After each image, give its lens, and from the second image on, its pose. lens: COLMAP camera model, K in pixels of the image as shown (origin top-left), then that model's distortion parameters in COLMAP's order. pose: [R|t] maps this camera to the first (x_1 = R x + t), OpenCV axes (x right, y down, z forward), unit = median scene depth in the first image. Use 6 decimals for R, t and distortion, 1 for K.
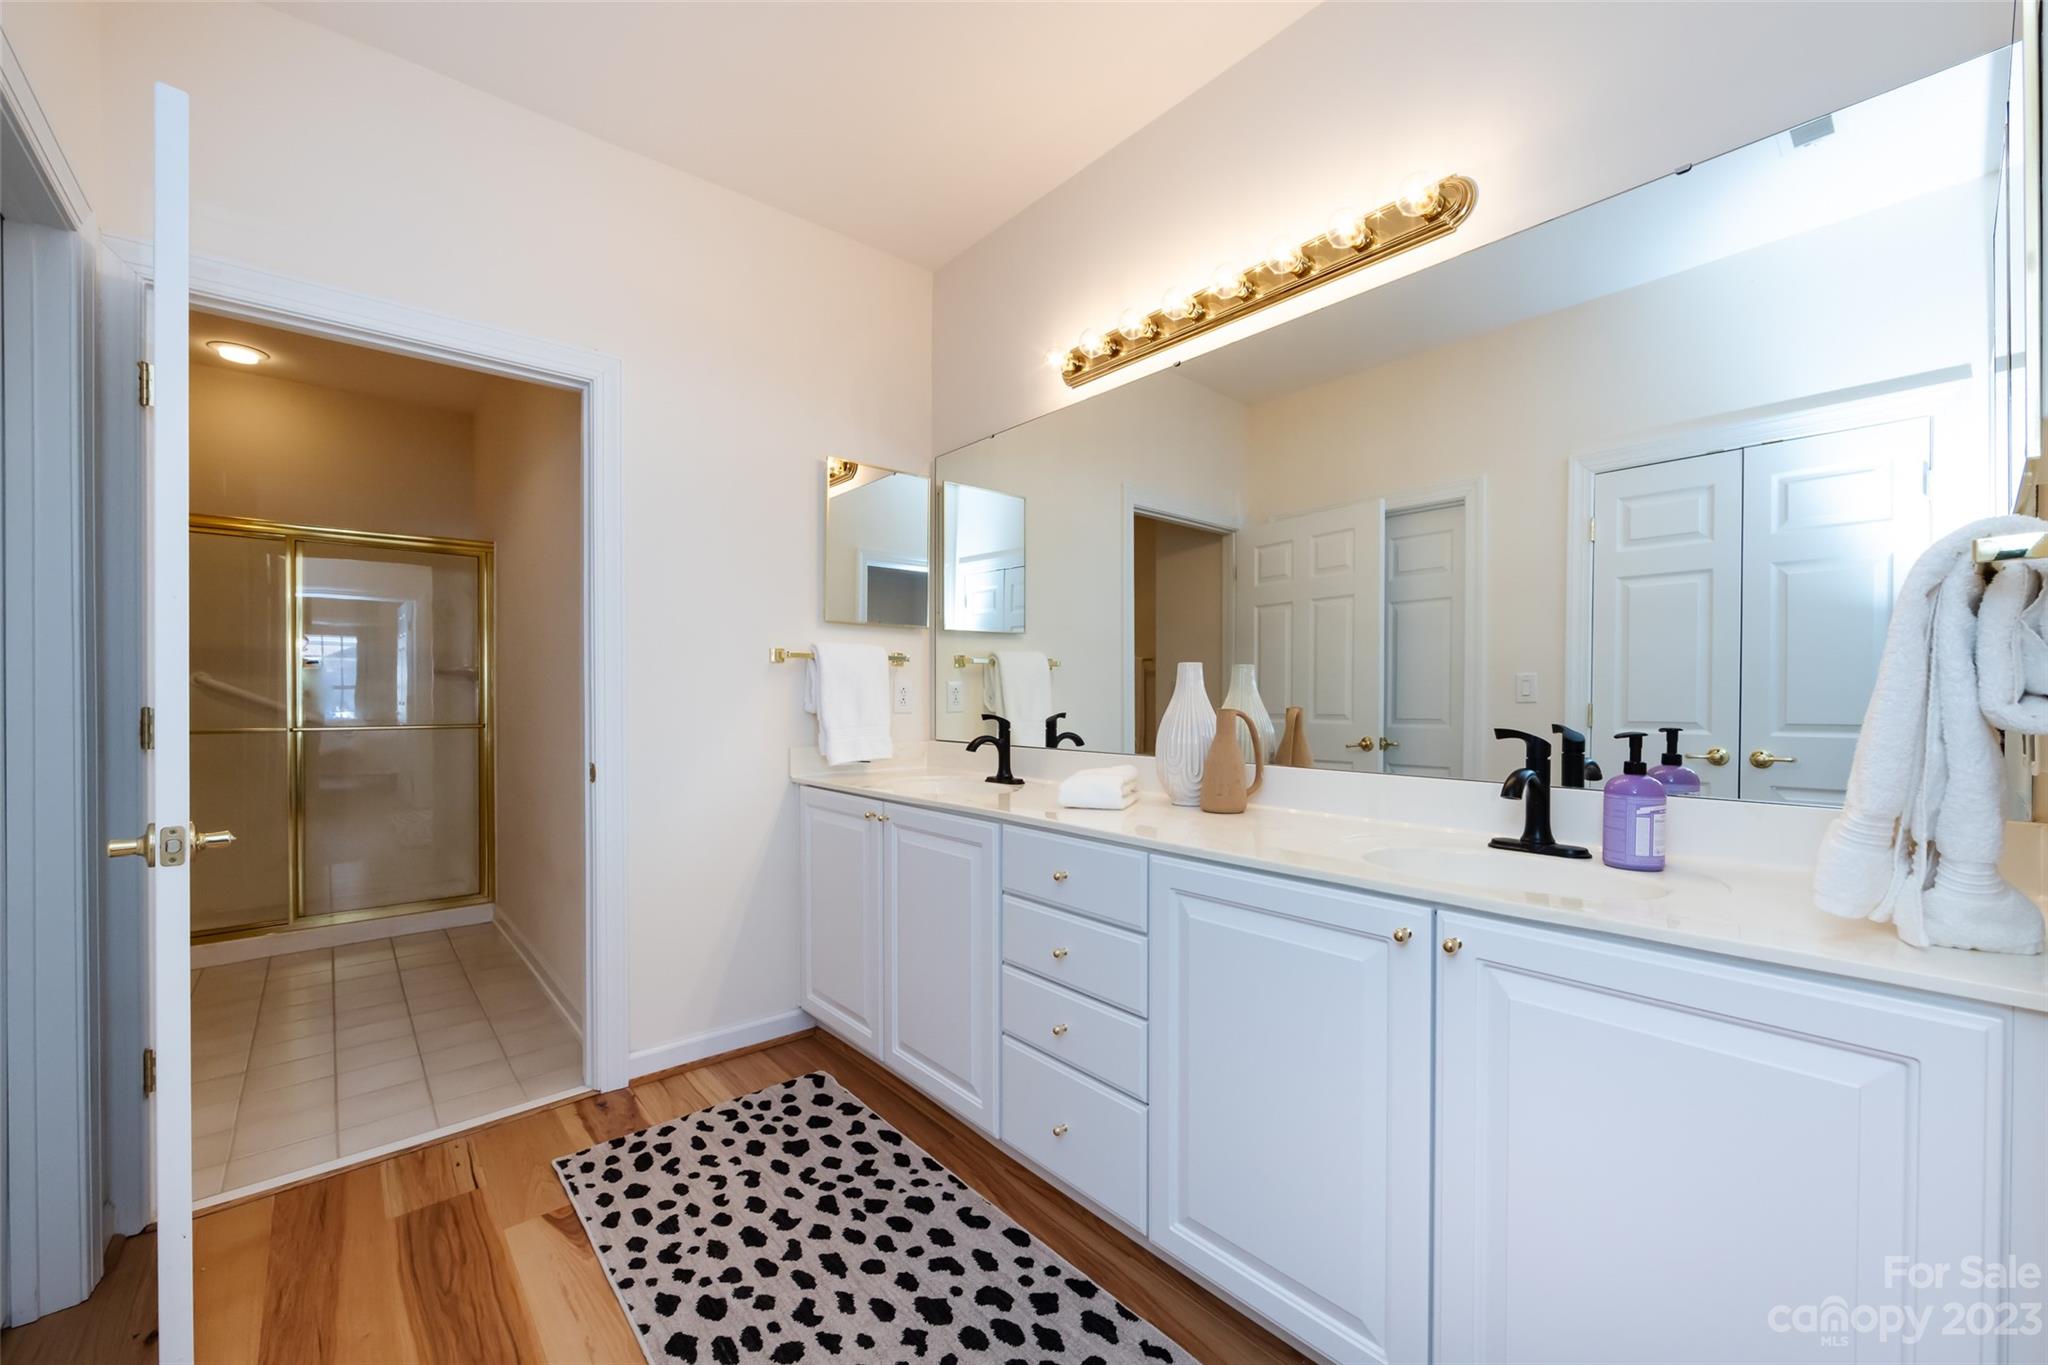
lens RADIAL K [[811.6, 0, 1025.3], [0, 811.6, 687.2], [0, 0, 1]] dist [-0.005128, -0.000095]
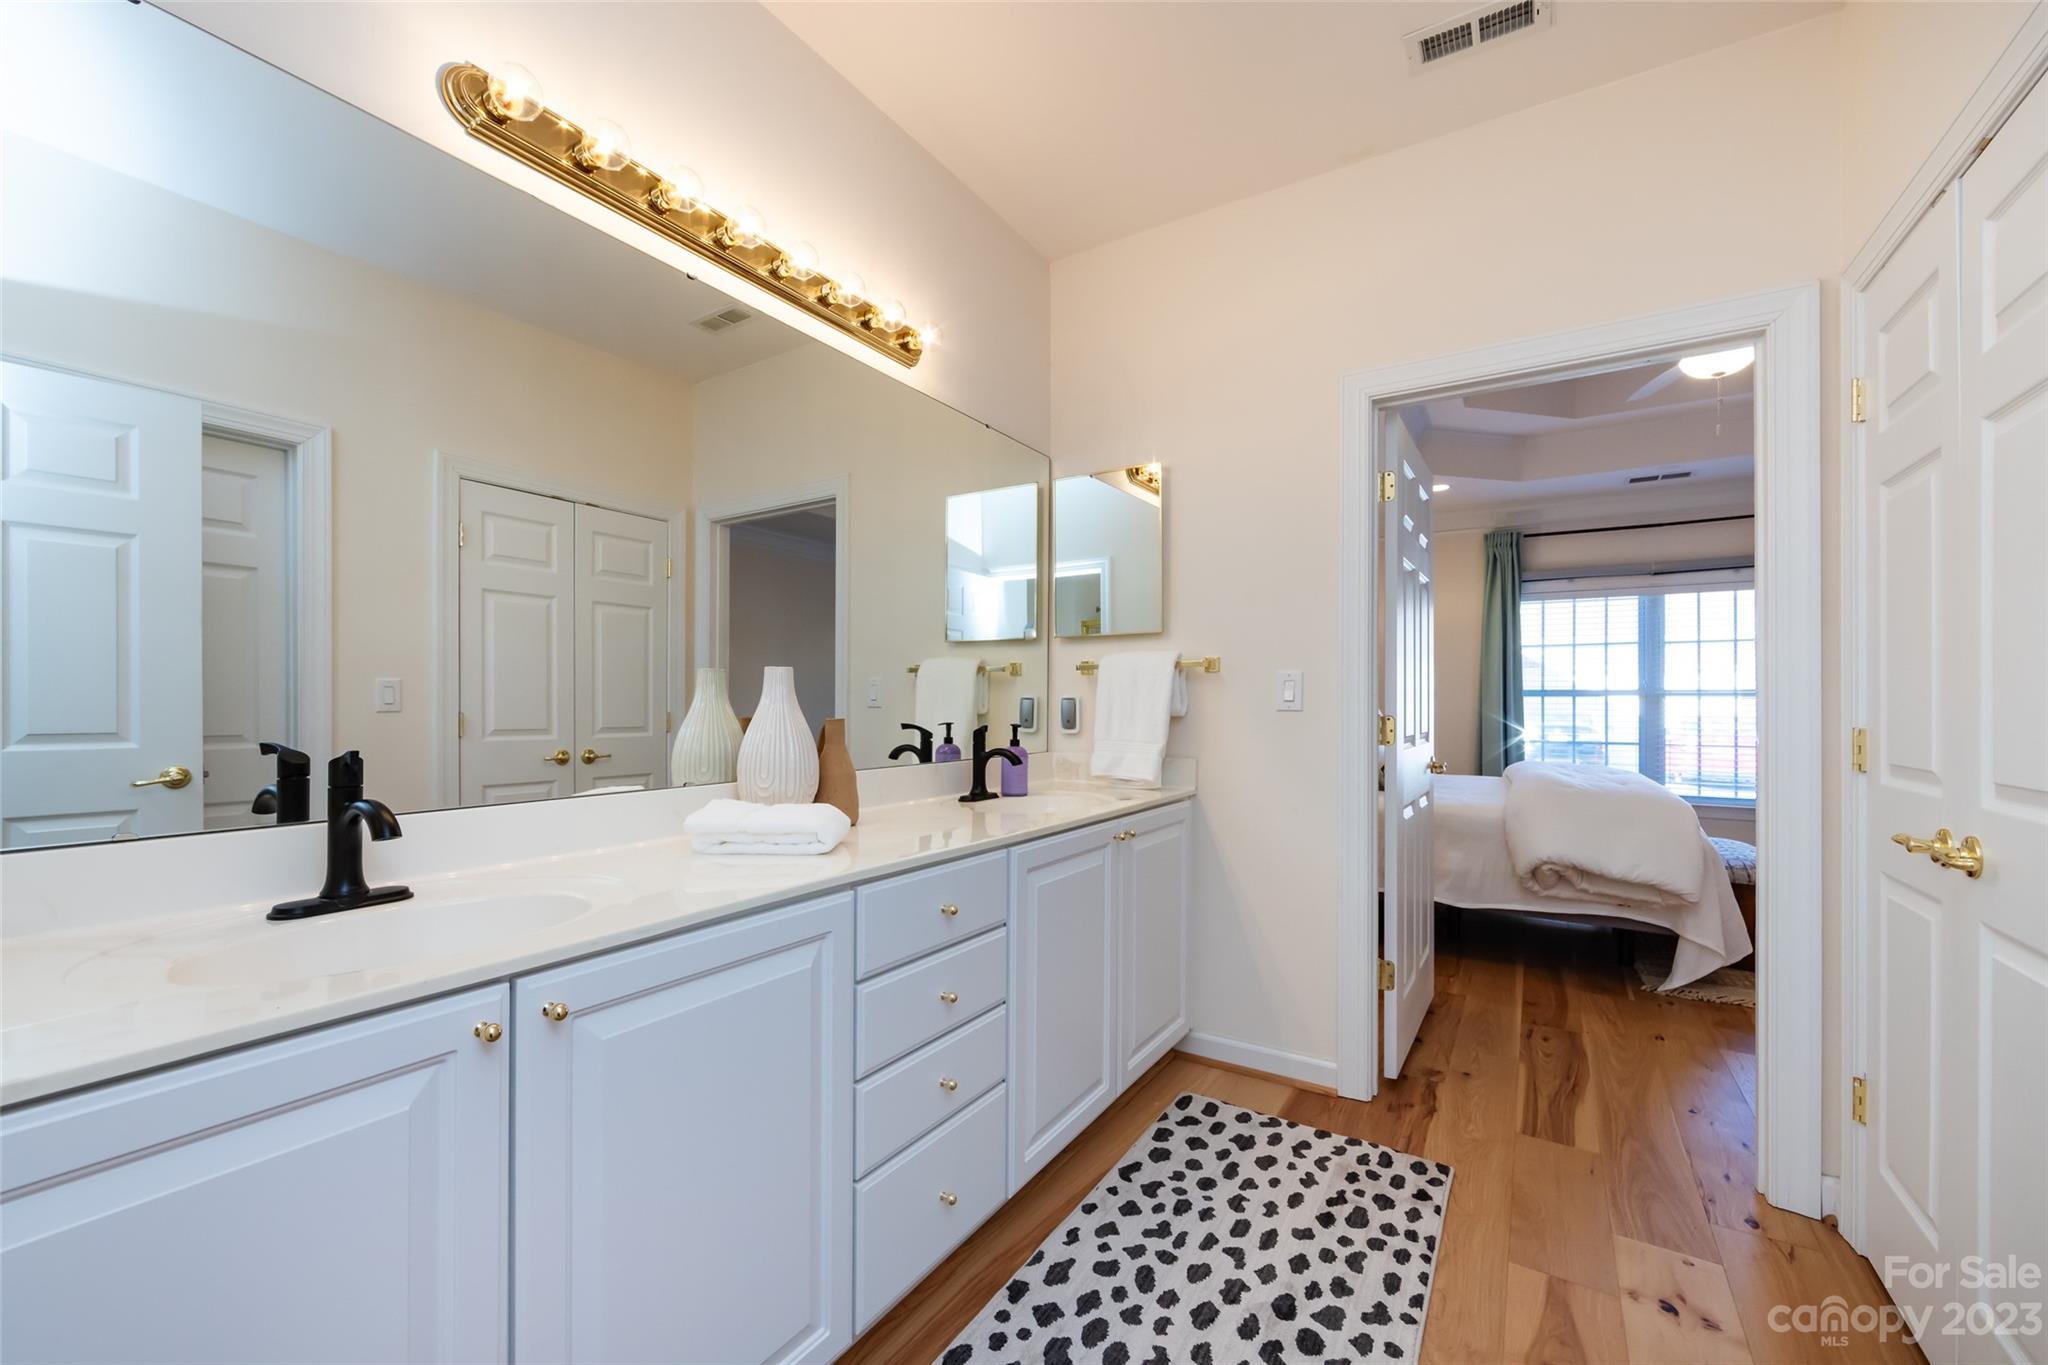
lens RADIAL K [[811.6, 0, 1025.3], [0, 811.6, 687.2], [0, 0, 1]] dist [-0.005128, -0.000095]
pose [[-0.290255, 0.018198, 0.956776, -1.183108], [-0.000846, 0.999814, -0.019274, 0.001706], [-0.956949, -0.006404, -0.290186, 1.538285]]
